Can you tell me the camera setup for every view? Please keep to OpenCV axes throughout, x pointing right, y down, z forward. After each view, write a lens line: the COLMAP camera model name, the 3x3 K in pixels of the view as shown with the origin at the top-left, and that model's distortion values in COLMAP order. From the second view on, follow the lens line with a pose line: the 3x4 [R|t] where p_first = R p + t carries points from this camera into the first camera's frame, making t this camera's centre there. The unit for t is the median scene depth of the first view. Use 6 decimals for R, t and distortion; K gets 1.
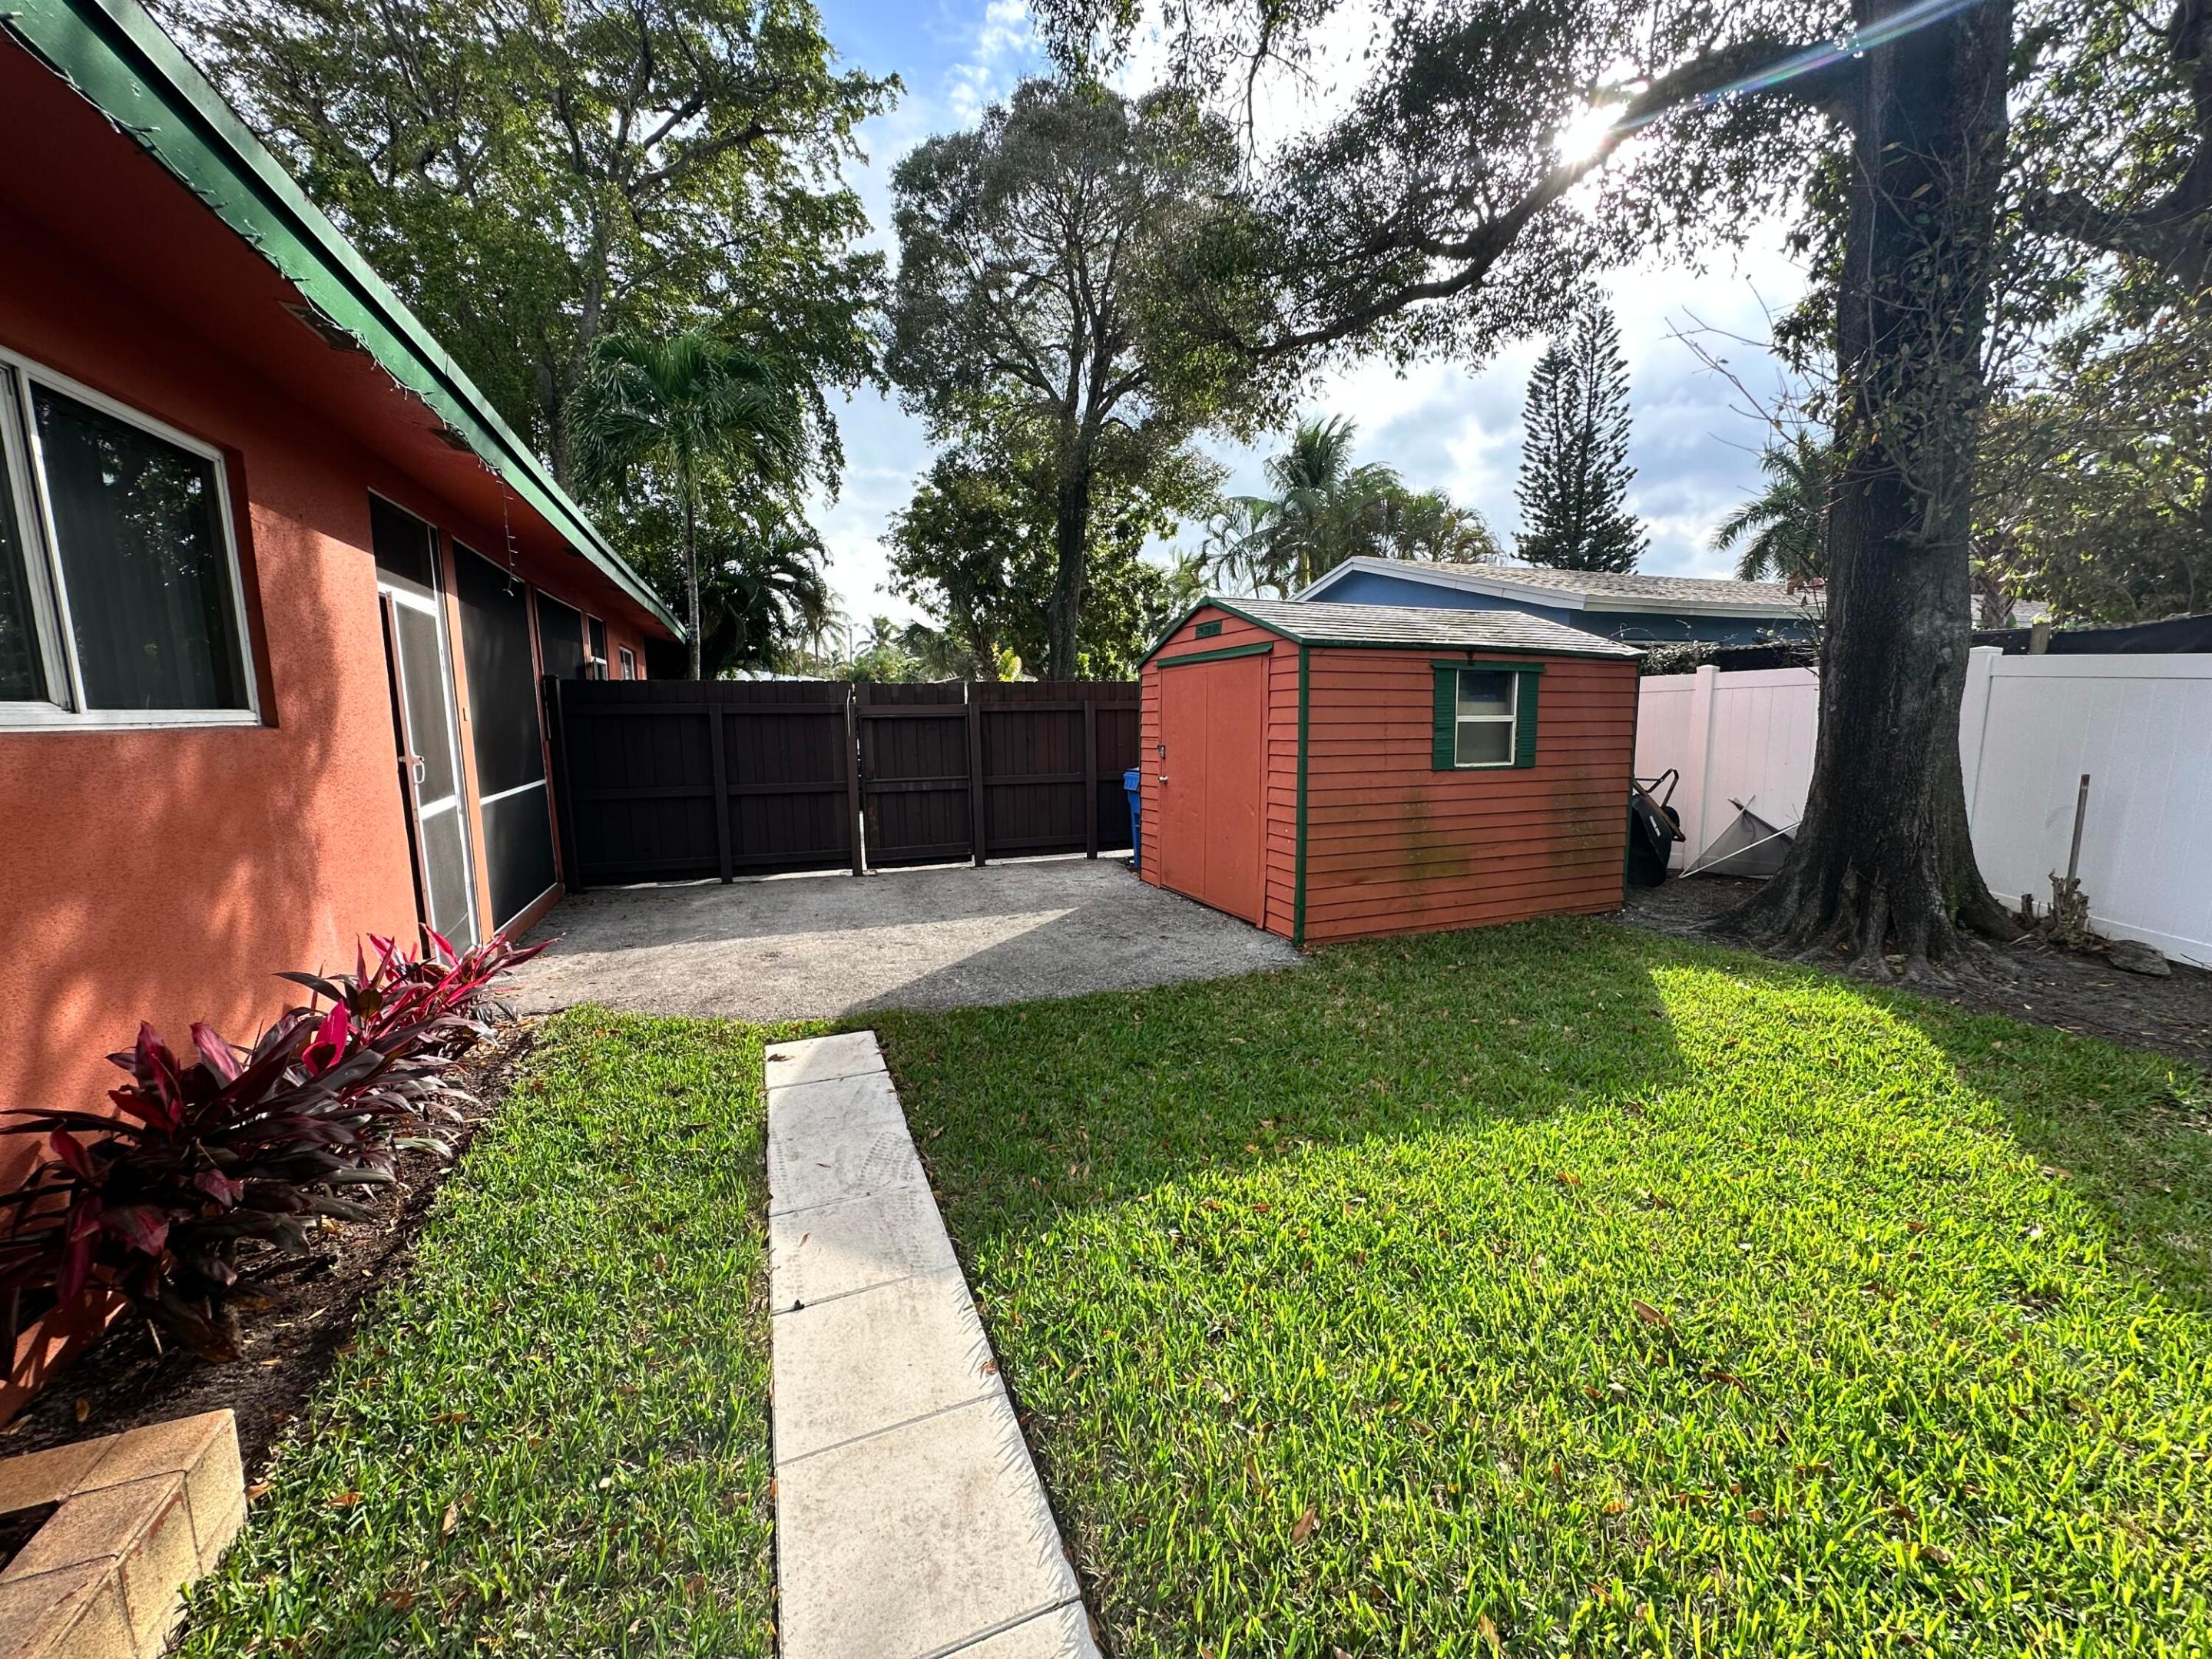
lens RADIAL K [[884.6, 0, 1107.7], [0, 884.6, 831.2], [0, 0, 1]] dist [-0.001013, 0.000196]
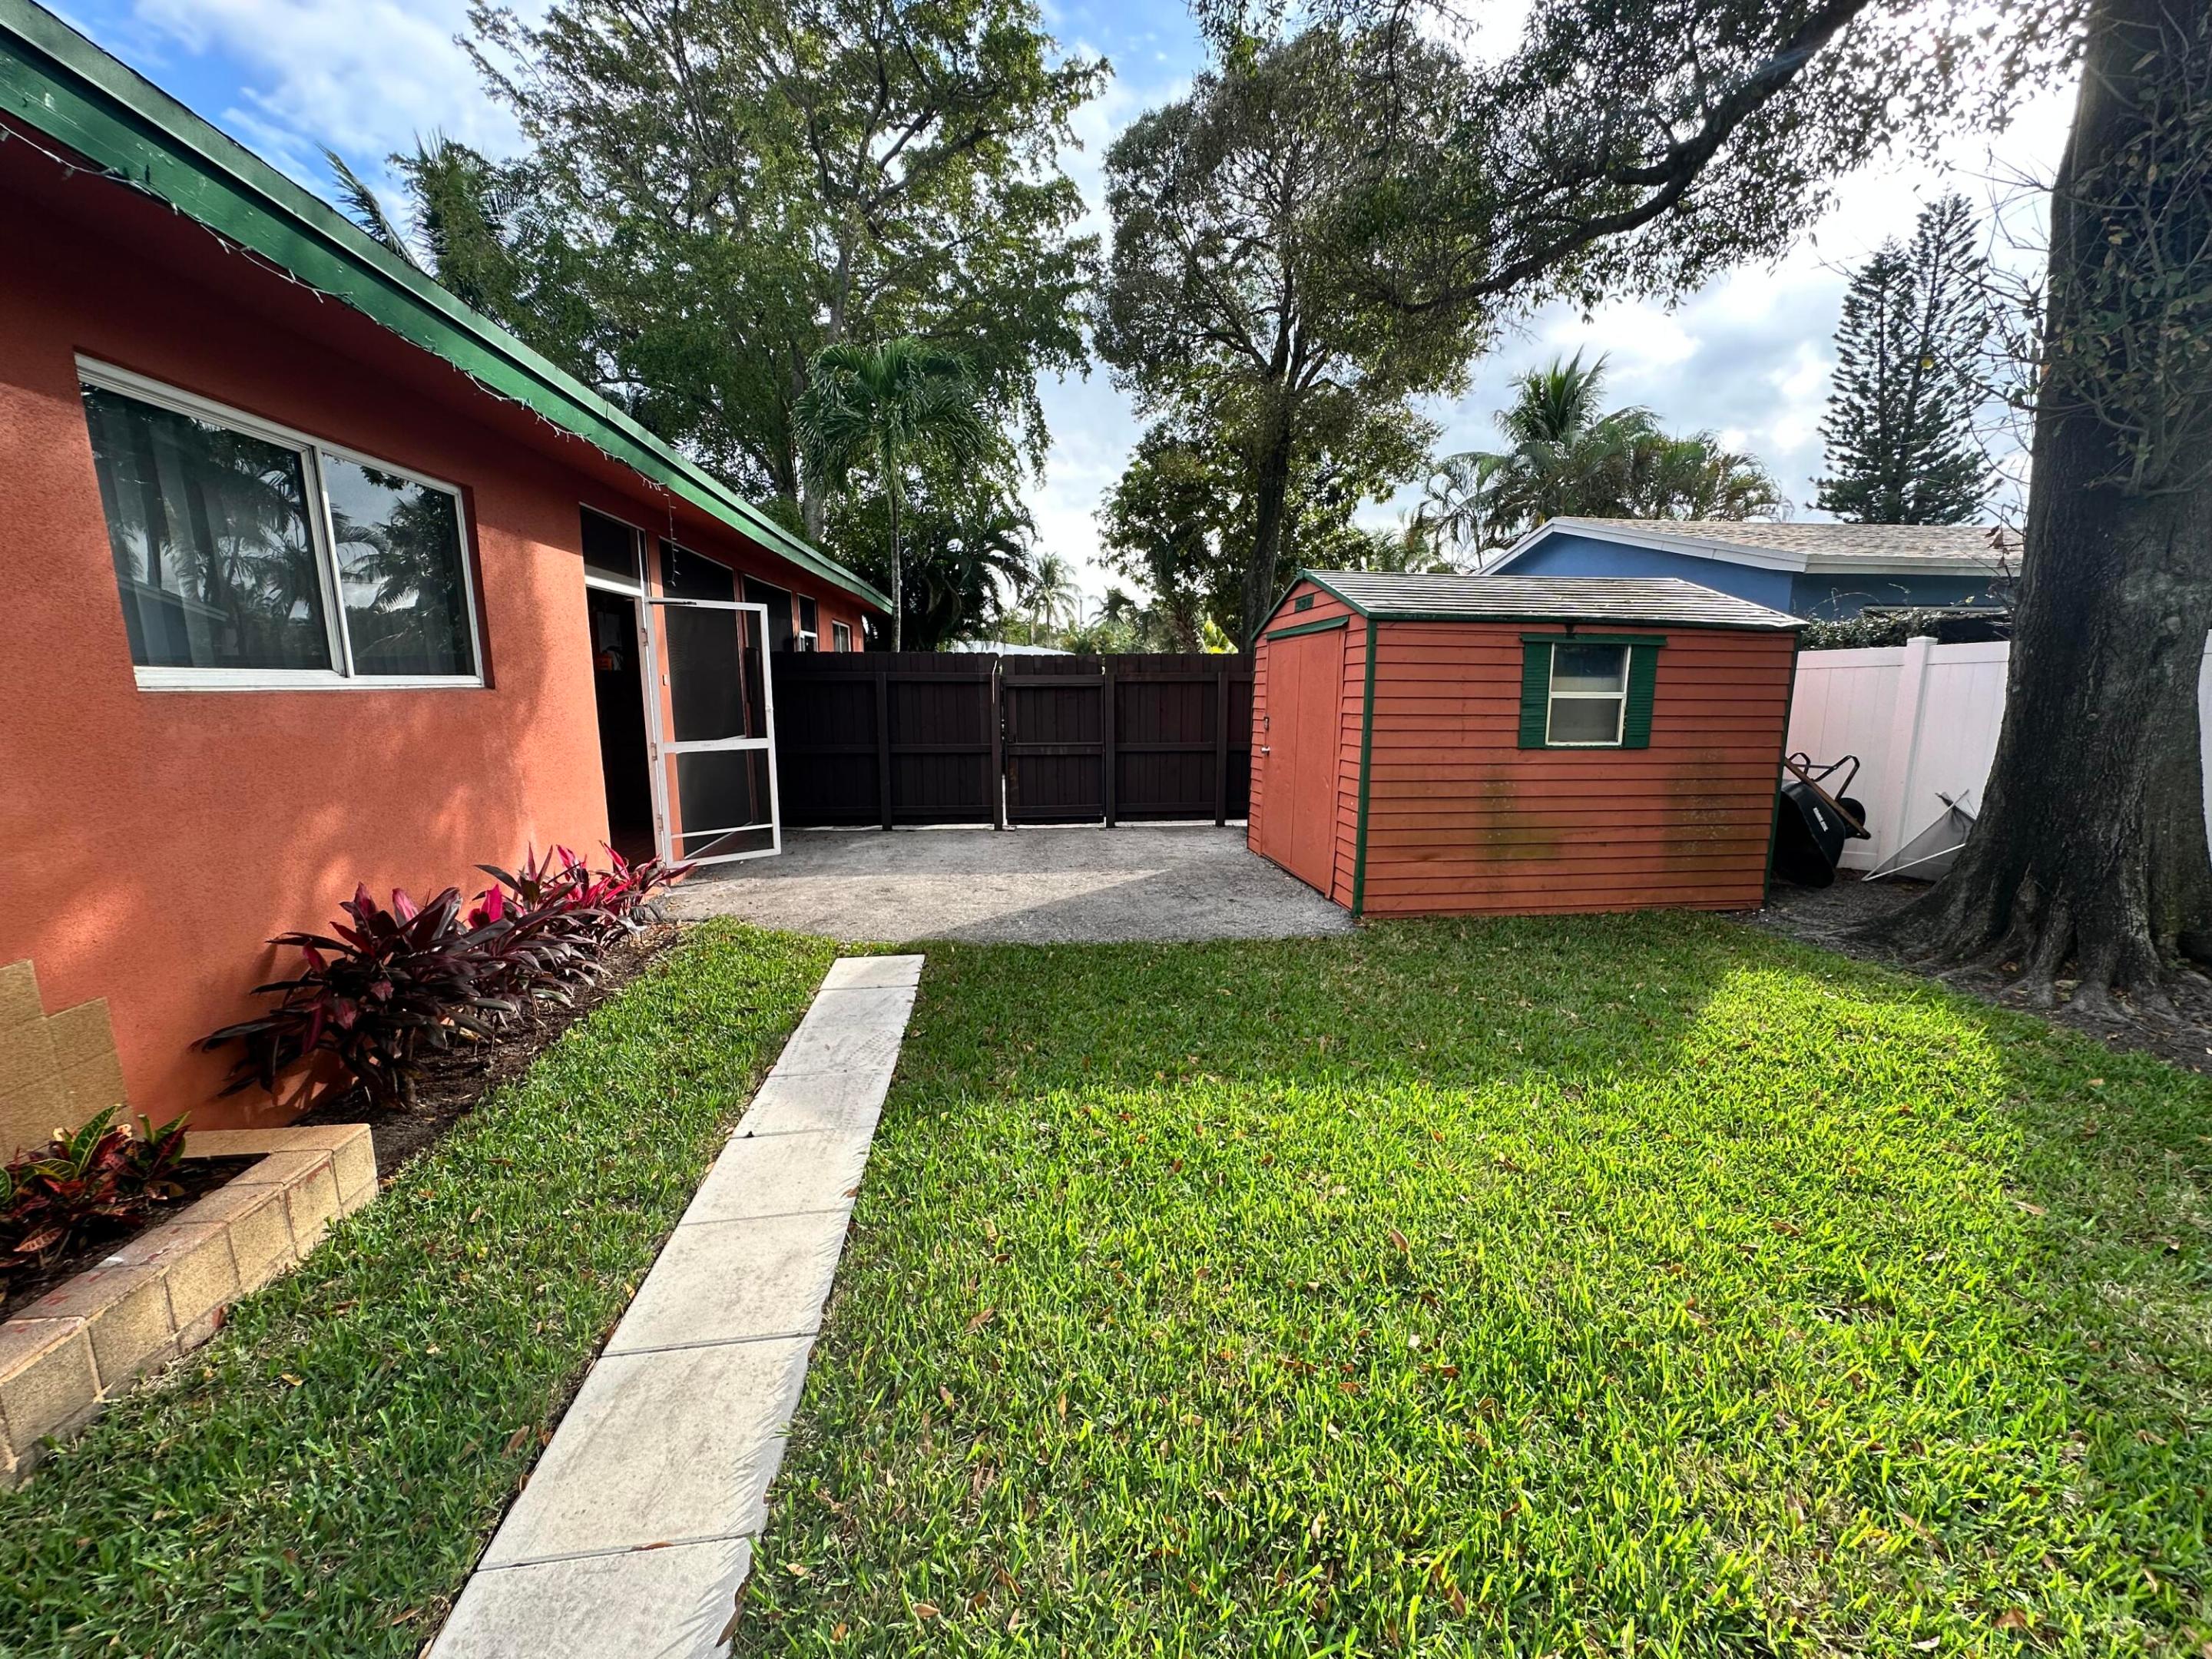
lens RADIAL K [[882.5, 0, 1105.7], [0, 882.5, 831.4], [0, 0, 1]] dist [-0.000823, 0.000125]
pose [[0.966721, 0.052710, -0.250345, 0.111152], [-0.044179, 0.998239, 0.039578, 0.002232], [0.251990, -0.027201, 0.967347, -0.029938]]
